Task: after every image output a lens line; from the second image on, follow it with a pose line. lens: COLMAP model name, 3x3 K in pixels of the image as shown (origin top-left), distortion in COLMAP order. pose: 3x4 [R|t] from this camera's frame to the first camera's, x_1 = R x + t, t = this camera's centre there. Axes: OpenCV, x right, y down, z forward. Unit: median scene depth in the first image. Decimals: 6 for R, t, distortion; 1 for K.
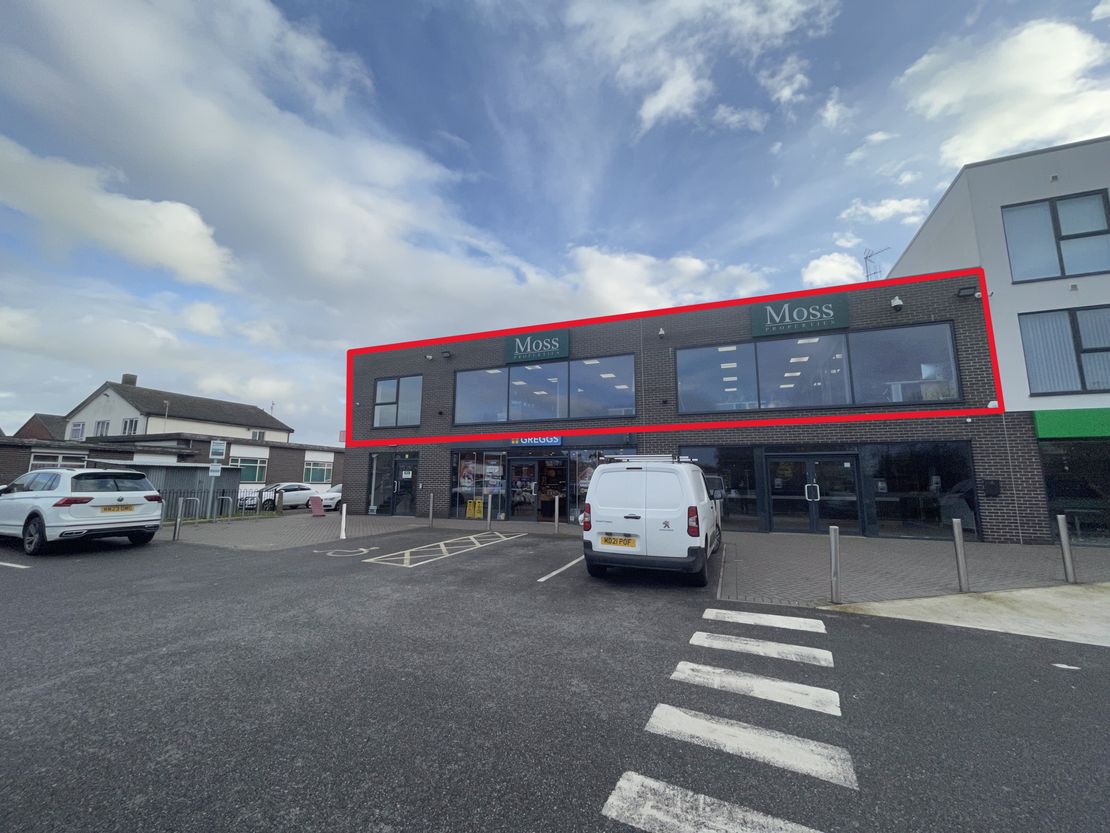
lens RADIAL K [[440.9, 0, 558.6], [0, 440.9, 419.8], [0, 0, 1]] dist [-0.003566, 0.000974]
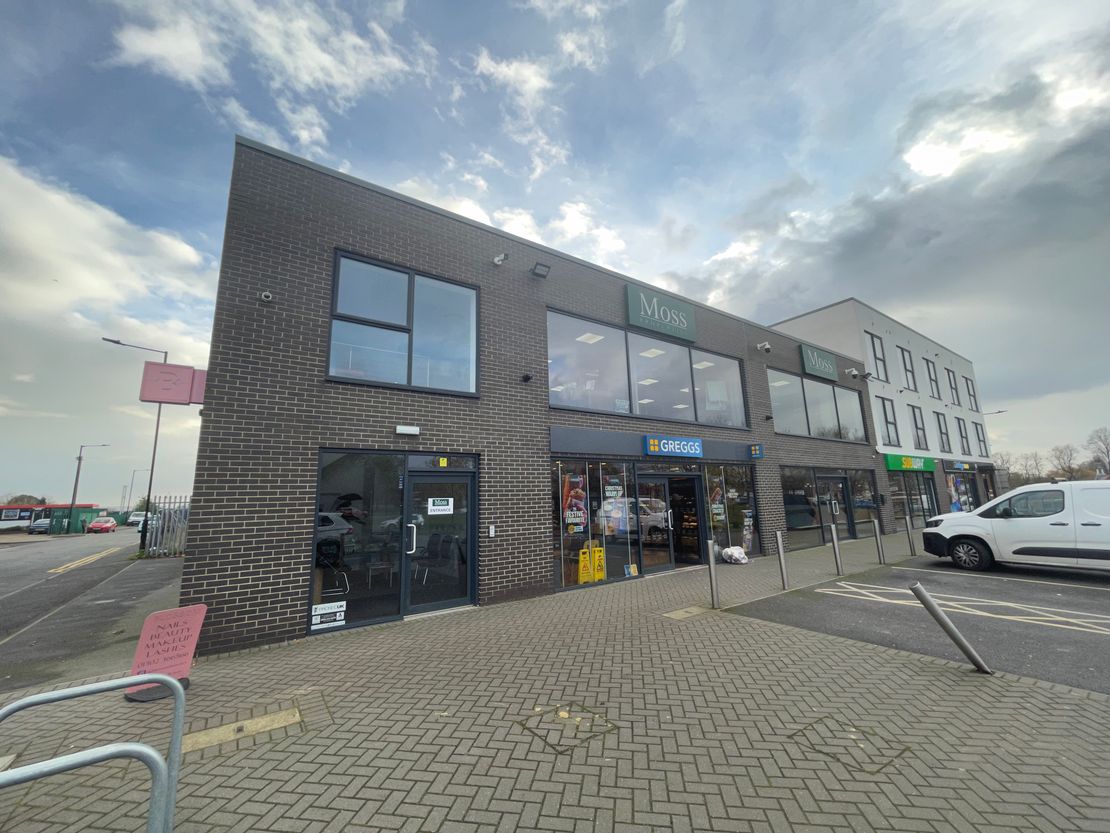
lens RADIAL K [[440.9, 0, 552.2], [0, 440.9, 412.4], [0, 0, 1]] dist [-0.003566, 0.000974]
pose [[0.552112, 0.136838, 0.822464, -0.739504], [-0.088595, 0.990484, -0.105319, 0.082103], [-0.829050, -0.014719, 0.558981, 0.785911]]
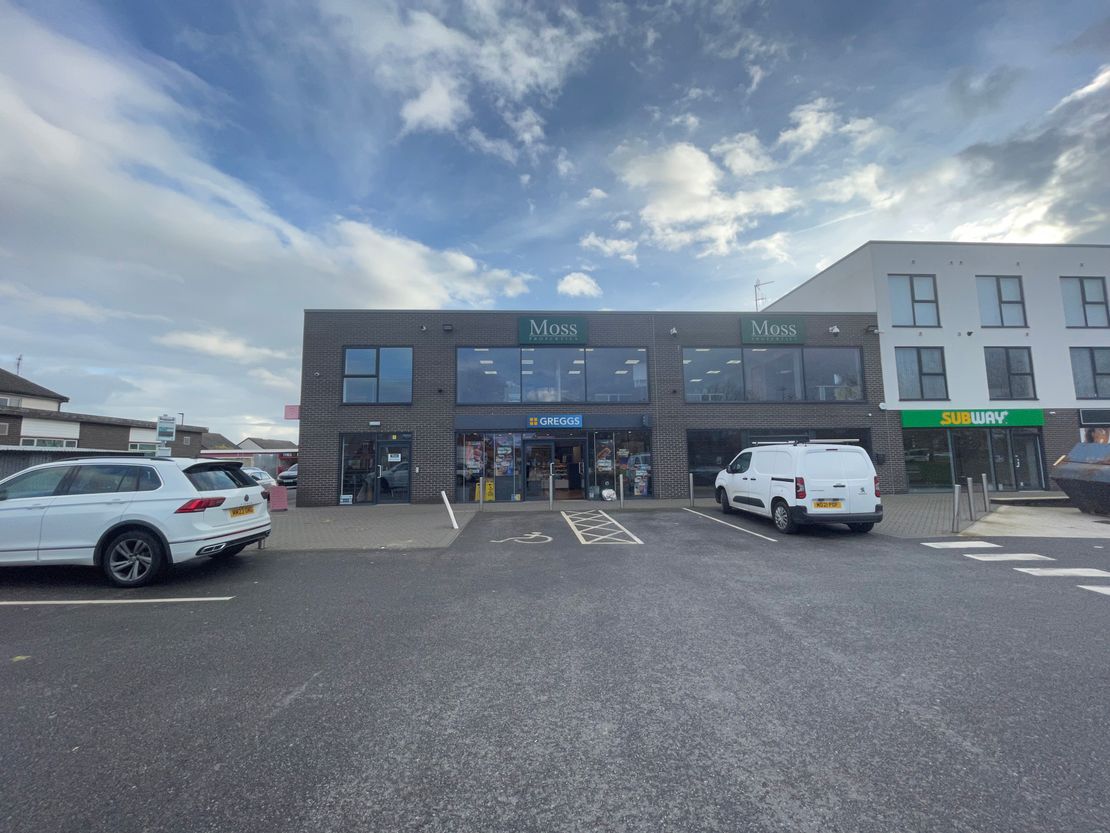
lens RADIAL K [[440.9, 0, 550.0], [0, 440.9, 416.0], [0, 0, 1]] dist [-0.003566, 0.000974]
pose [[0.904674, 0.021282, 0.425573, -0.508387], [-0.038307, 0.998770, 0.031486, 0.000181], [-0.424380, -0.044787, 0.904376, 0.073286]]
